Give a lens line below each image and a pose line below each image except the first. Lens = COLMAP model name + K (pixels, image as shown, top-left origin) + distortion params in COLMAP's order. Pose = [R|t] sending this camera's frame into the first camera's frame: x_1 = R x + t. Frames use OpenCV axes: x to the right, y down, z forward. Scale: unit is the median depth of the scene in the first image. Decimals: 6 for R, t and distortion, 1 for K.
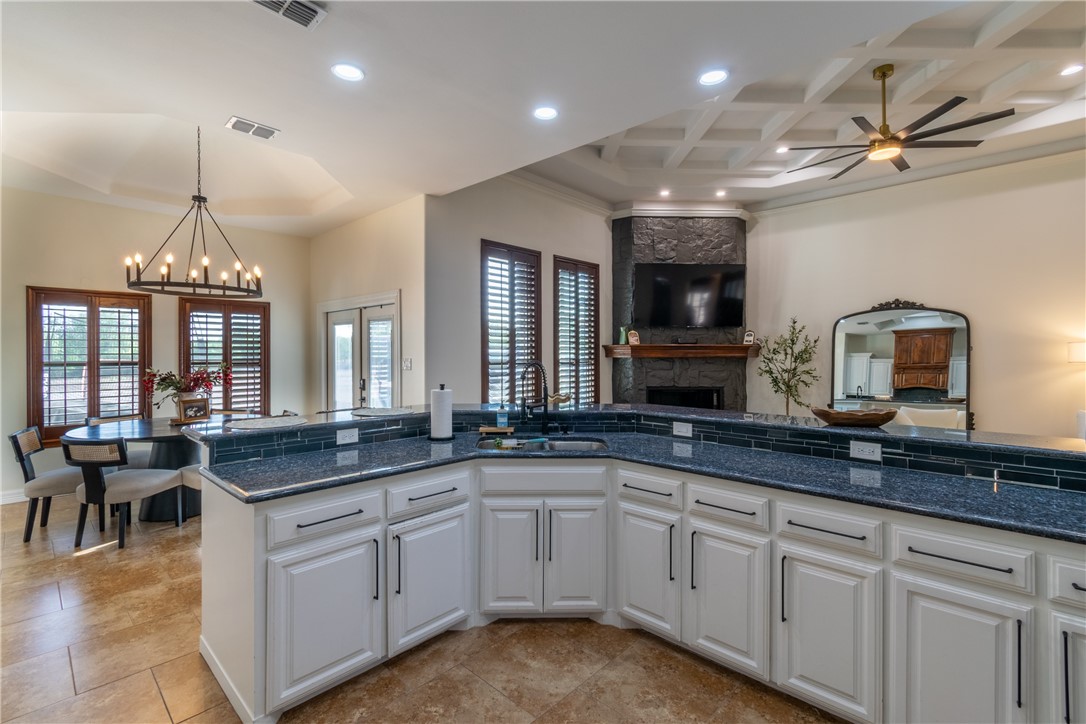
lens RADIAL K [[485.2, 0, 558.4], [0, 485.2, 355.9], [0, 0, 1]] dist [-0.001981, -0.000698]
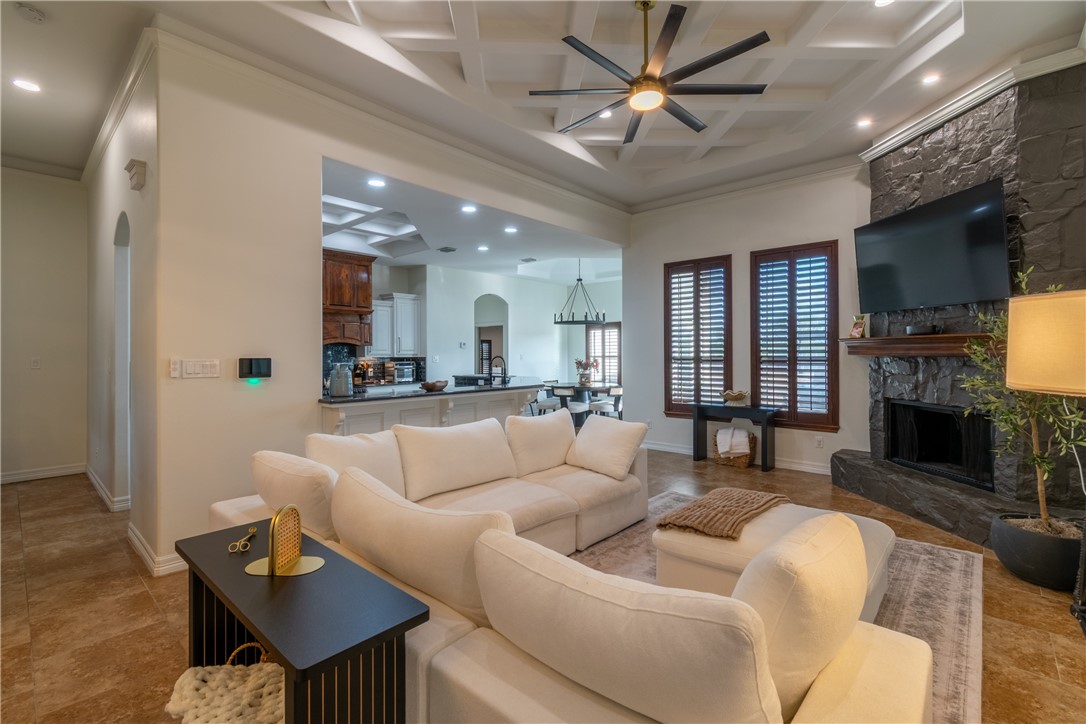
lens RADIAL K [[500.3, 0, 536.0], [0, 500.3, 356.8], [0, 0, 1]] dist [0.000734, -0.000633]
pose [[0.002419, 0.007694, -0.999967, 0.902326], [-0.000050, 0.999970, 0.007694, -0.000705], [0.999997, 0.000031, 0.002419, 0.492886]]
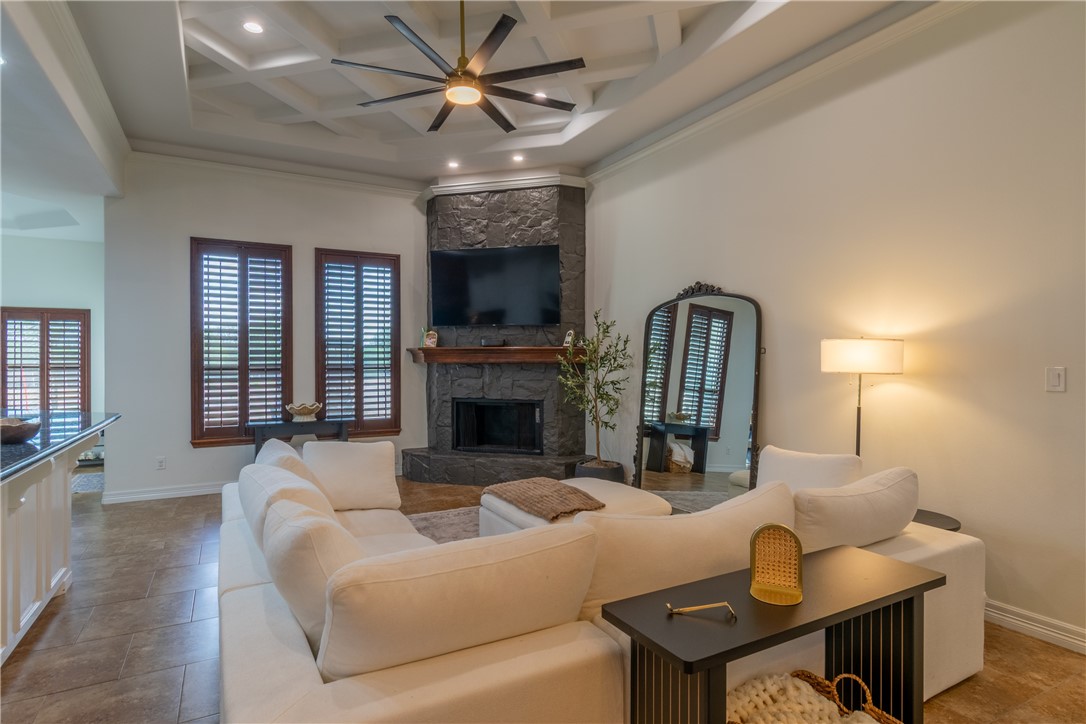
lens RADIAL K [[573.3, 0, 561.7], [0, 573.3, 362.8], [0, 0, 1]] dist [0.001851, 0.000044]
pose [[0.953829, 0.001929, -0.300344, 0.656363], [-0.001161, 0.999996, 0.002736, 0.000117], [0.300348, -0.002260, 0.953827, 0.113188]]
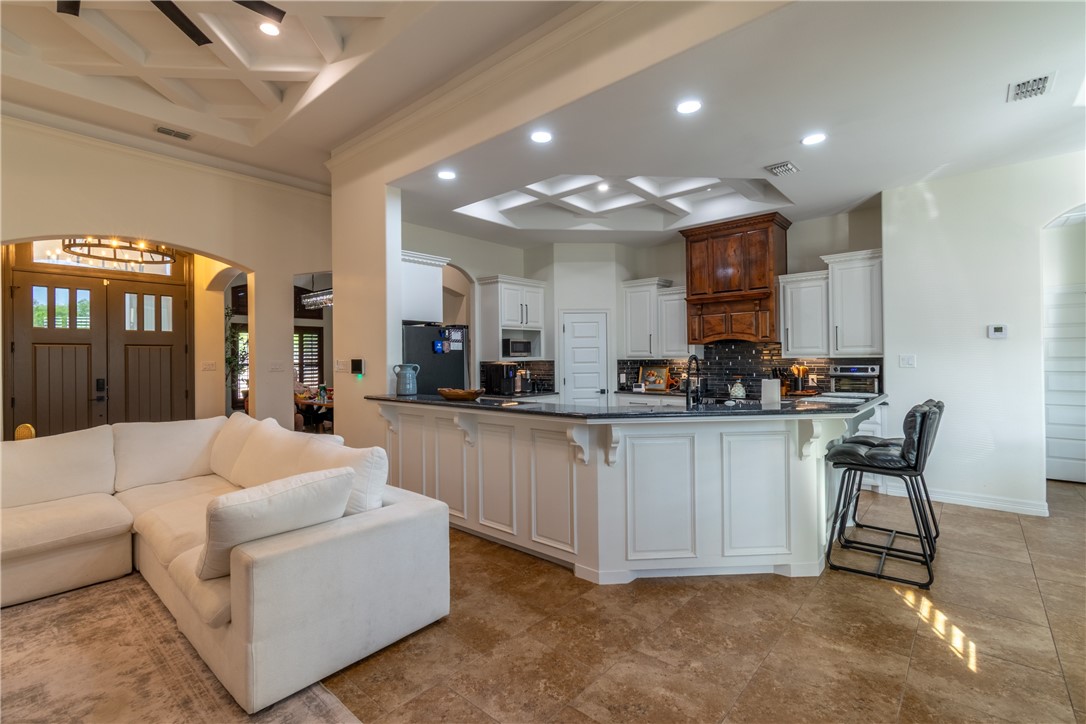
lens RADIAL K [[500.3, 0, 536.0], [0, 500.3, 356.8], [0, 0, 1]] dist [0.000734, -0.000633]
pose [[-0.999902, 0.010119, -0.009646, 0.141536], [0.010148, 0.999944, -0.002895, 0.005760], [0.009616, -0.002992, -0.999949, 0.916726]]
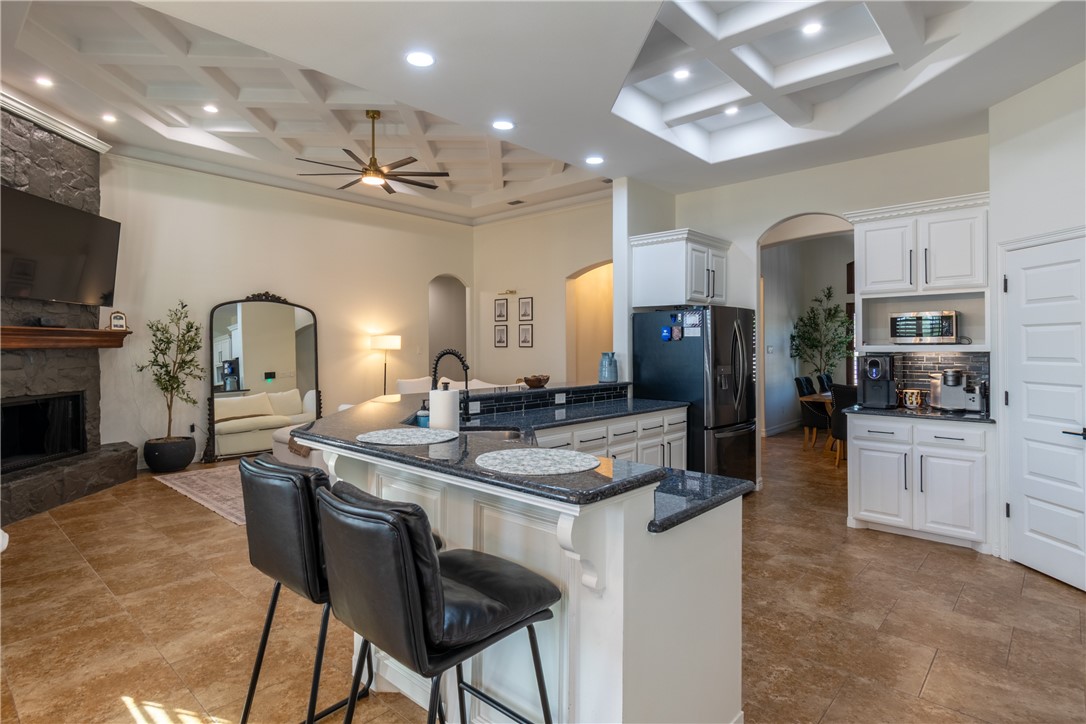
lens RADIAL K [[565.1, 0, 513.2], [0, 565.1, 341.8], [0, 0, 1]] dist [0.000785, -0.001124]
pose [[0.030639, 0.004967, 0.999518, -0.455355], [0.004499, 0.999977, -0.005108, 0.001057], [-0.999520, 0.004653, 0.030616, 0.363669]]
